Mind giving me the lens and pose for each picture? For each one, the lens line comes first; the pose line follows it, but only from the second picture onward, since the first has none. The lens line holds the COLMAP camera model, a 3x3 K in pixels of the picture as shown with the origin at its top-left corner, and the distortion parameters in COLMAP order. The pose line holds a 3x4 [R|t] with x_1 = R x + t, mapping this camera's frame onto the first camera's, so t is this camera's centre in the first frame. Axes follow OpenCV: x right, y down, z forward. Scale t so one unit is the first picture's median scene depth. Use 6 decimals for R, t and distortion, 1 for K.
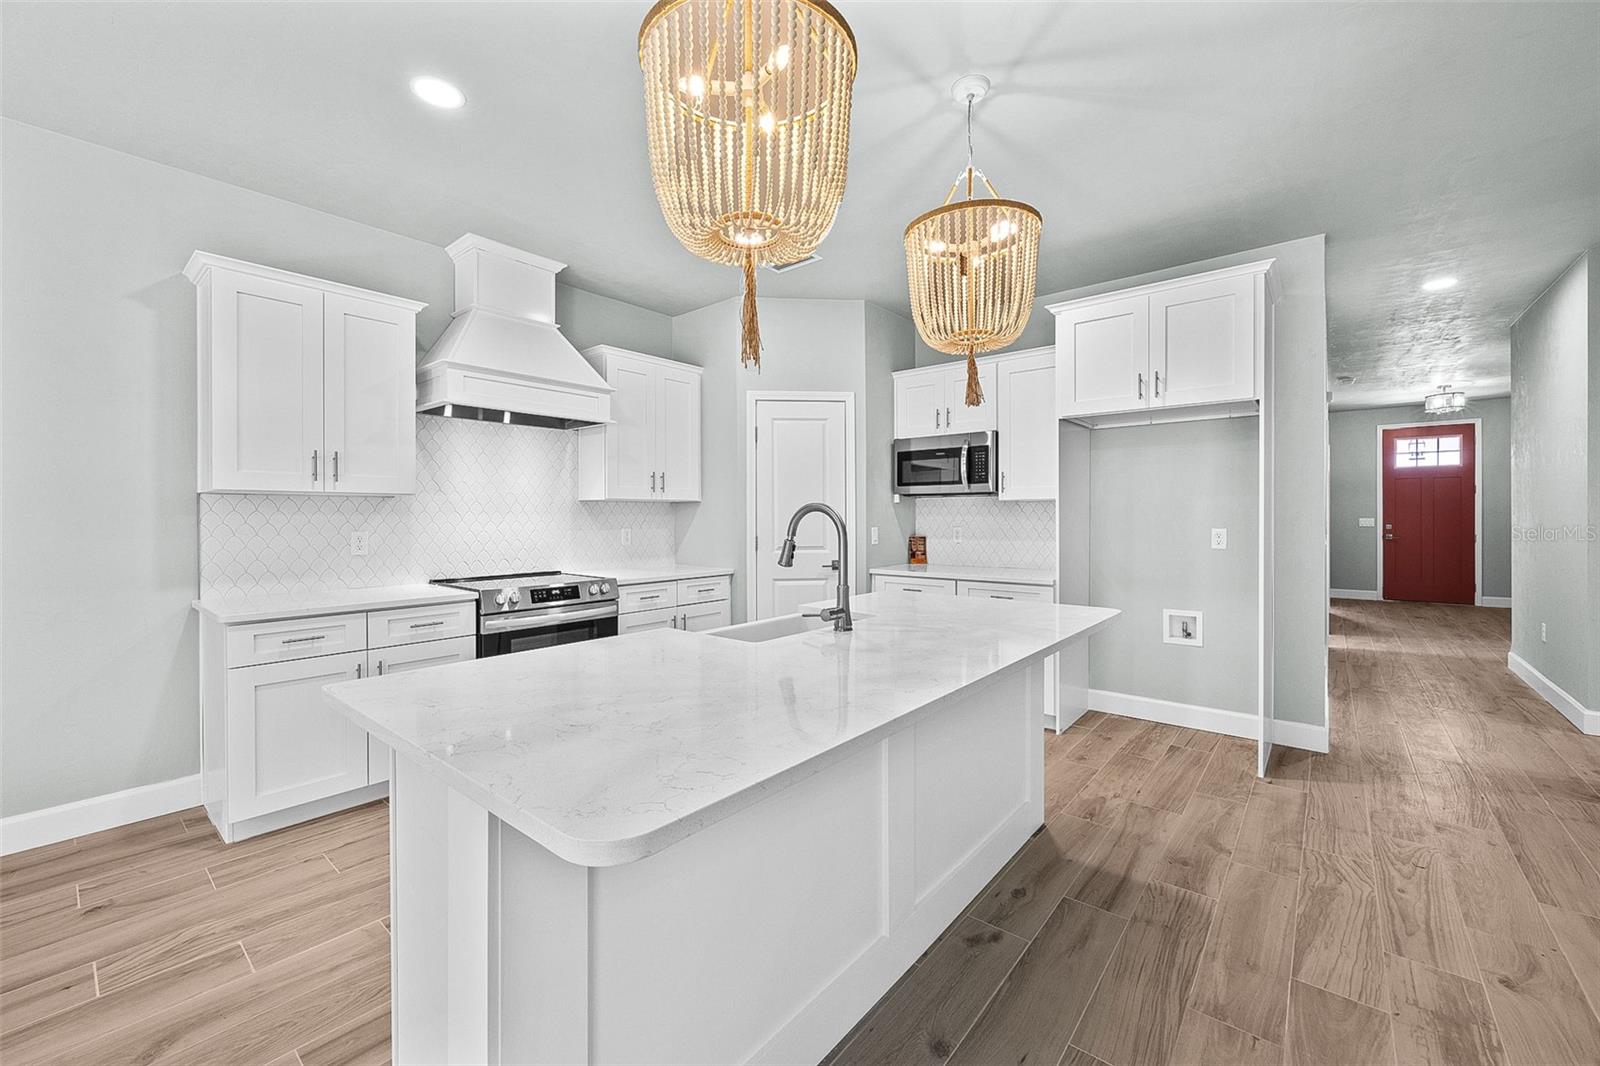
lens RADIAL K [[637.9, 0, 798.0], [0, 637.9, 521.7], [0, 0, 1]] dist [-0.006782, 0.000192]
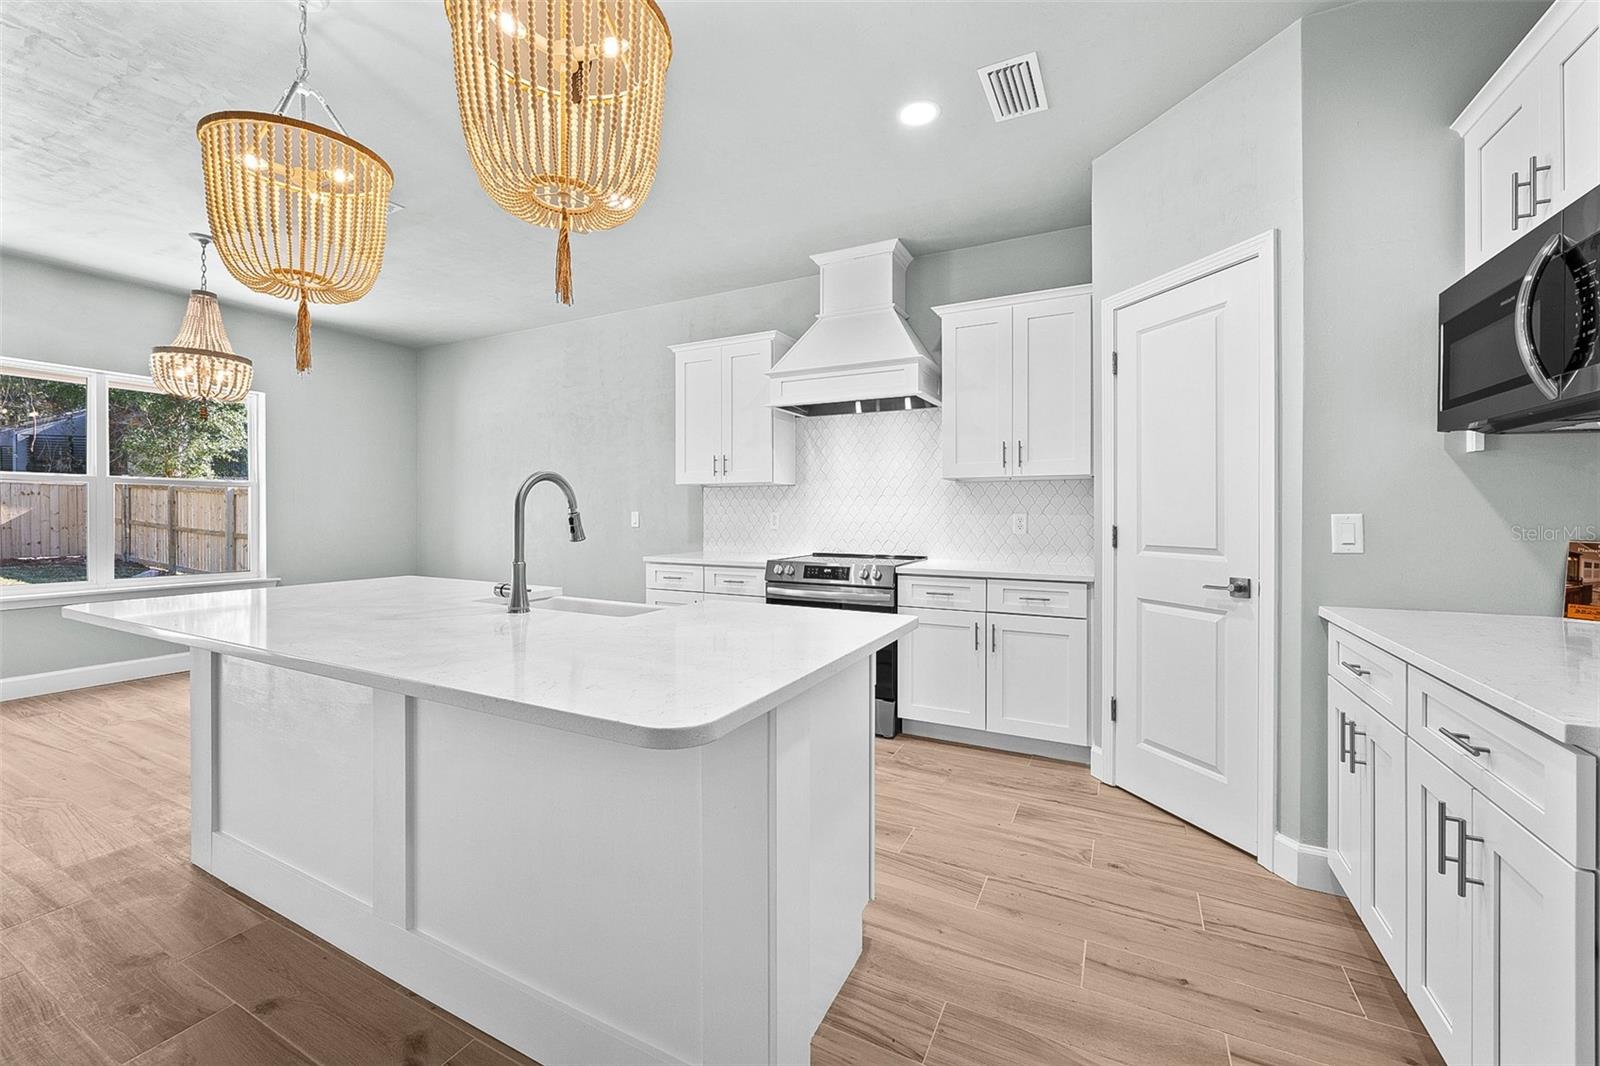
lens RADIAL K [[644.8, 0, 792.9], [0, 644.8, 514.7], [0, 0, 1]] dist [-0.001784, -0.000175]
pose [[0.213145, 0.007714, -0.976990, 0.546767], [-0.008451, 0.999946, 0.006052, 0.011314], [0.976984, 0.006967, 0.213198, 0.622694]]
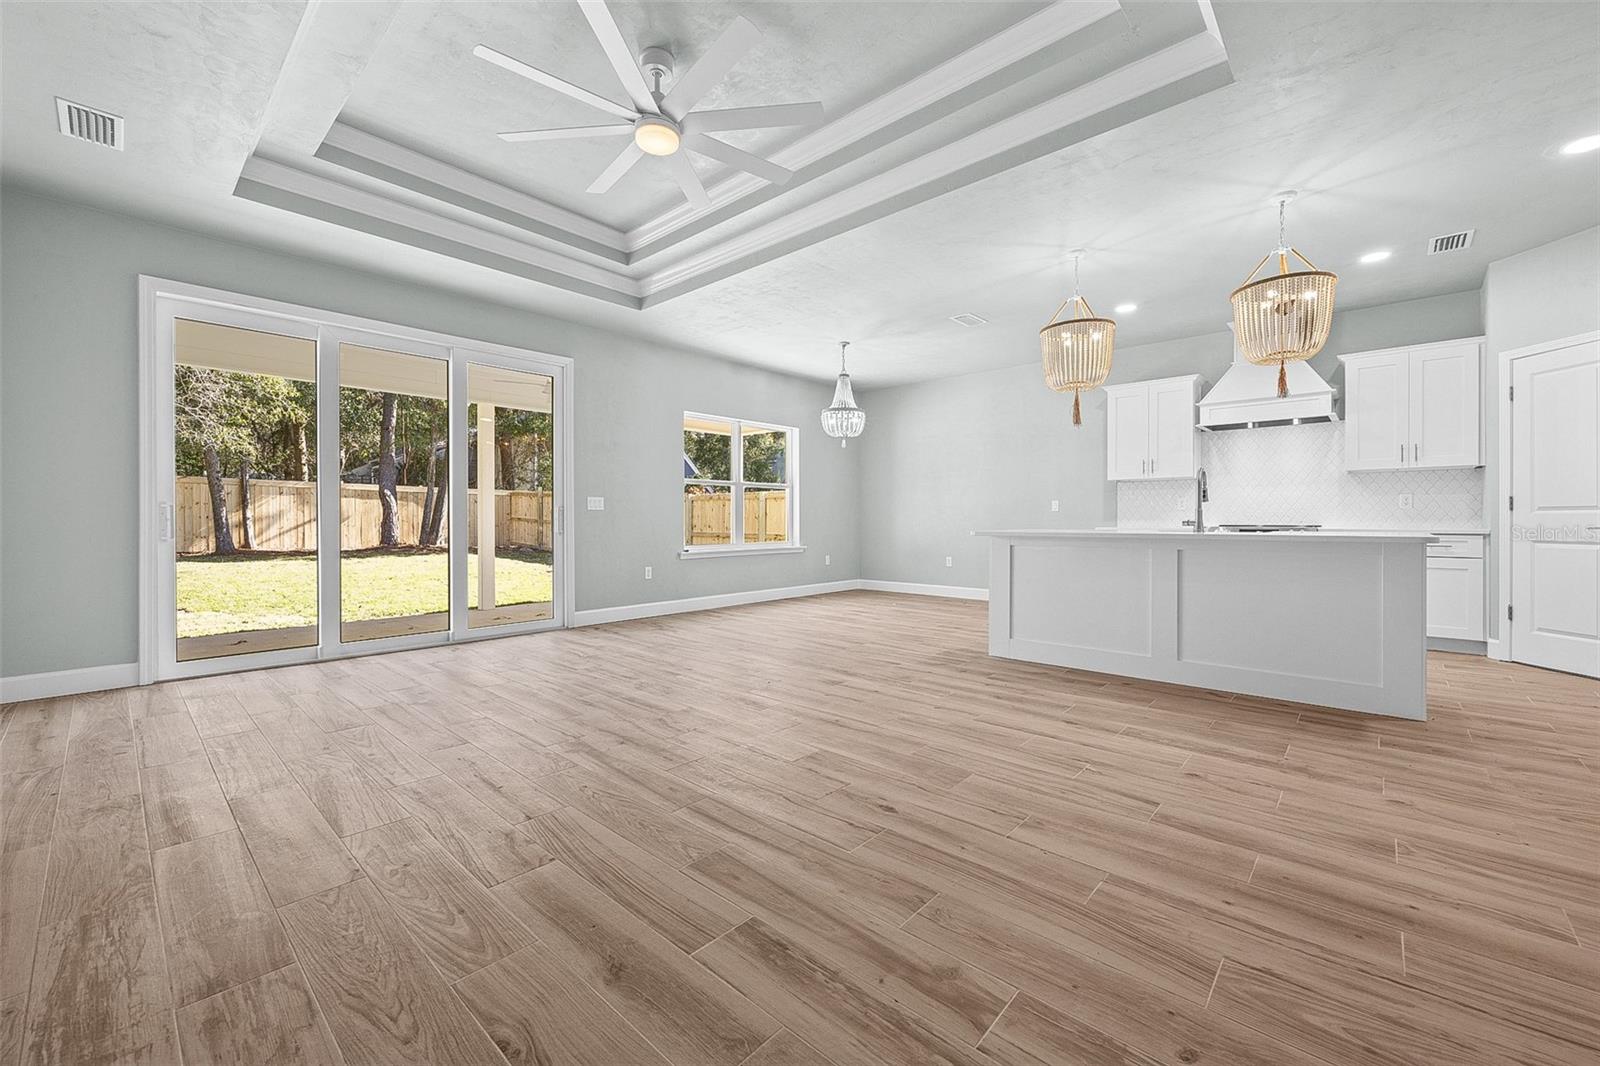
lens RADIAL K [[637.9, 0, 798.0], [0, 637.9, 521.7], [0, 0, 1]] dist [-0.006782, 0.000192]
pose [[-0.036477, 0.006492, -0.999313, 1.076876], [-0.004497, 0.999968, 0.006661, 0.067612], [0.999324, 0.004737, -0.036447, -0.082457]]
